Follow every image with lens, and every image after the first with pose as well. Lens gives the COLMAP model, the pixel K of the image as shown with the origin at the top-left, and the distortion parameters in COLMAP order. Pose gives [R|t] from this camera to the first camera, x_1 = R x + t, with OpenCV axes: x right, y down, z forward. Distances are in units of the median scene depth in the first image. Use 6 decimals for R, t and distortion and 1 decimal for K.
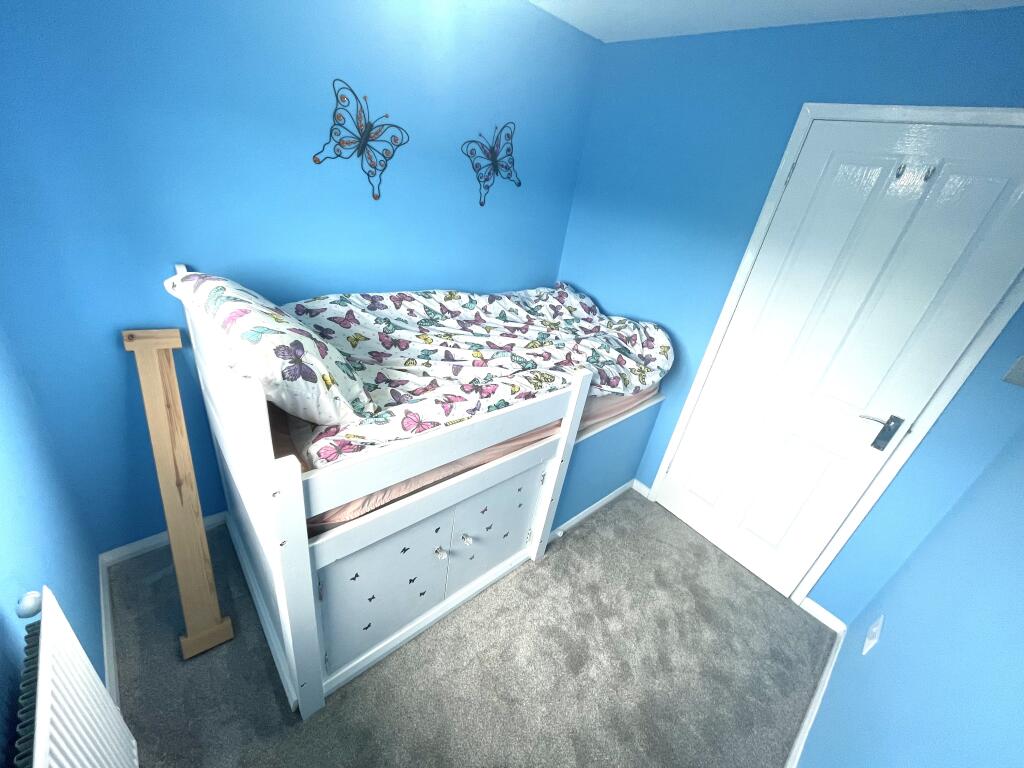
lens RADIAL K [[412.7, 0, 510.2], [0, 412.7, 383.5], [0, 0, 1]] dist [0.000107, 0.000030]
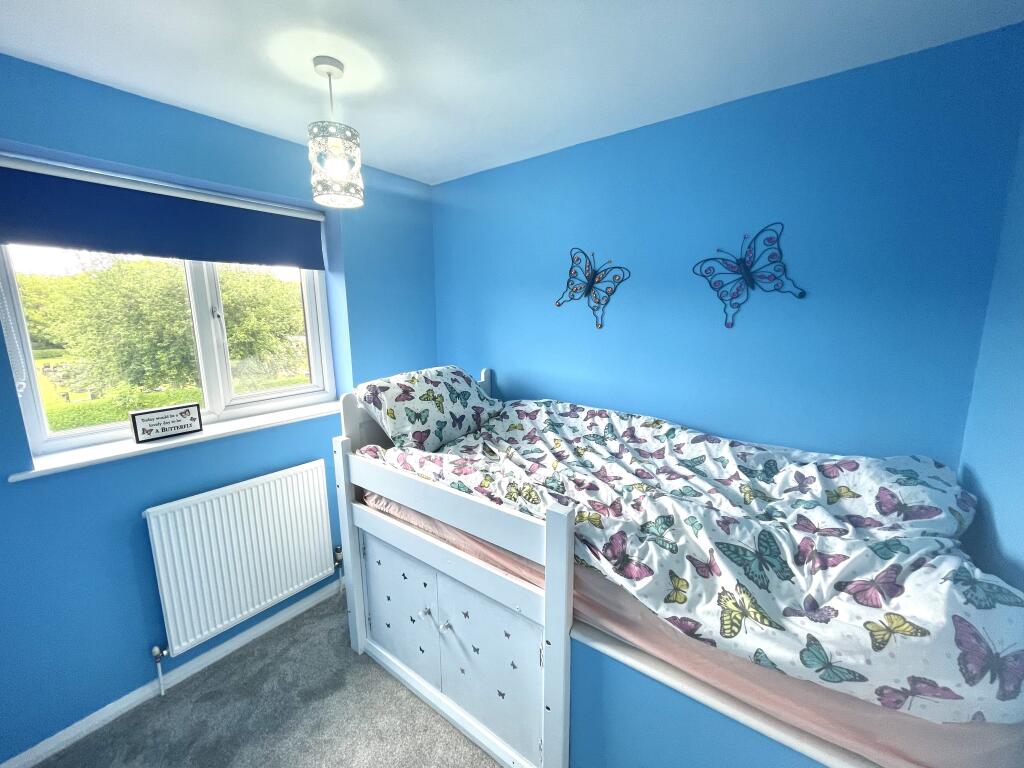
lens RADIAL K [[412.7, 0, 509.9], [0, 412.7, 383.6], [0, 0, 1]] dist [0.000107, 0.000030]
pose [[0.188131, 0.018876, -0.981963, 0.732803], [-0.419111, 0.905755, -0.062885, -0.121680], [0.888230, 0.423382, 0.178311, 0.609747]]
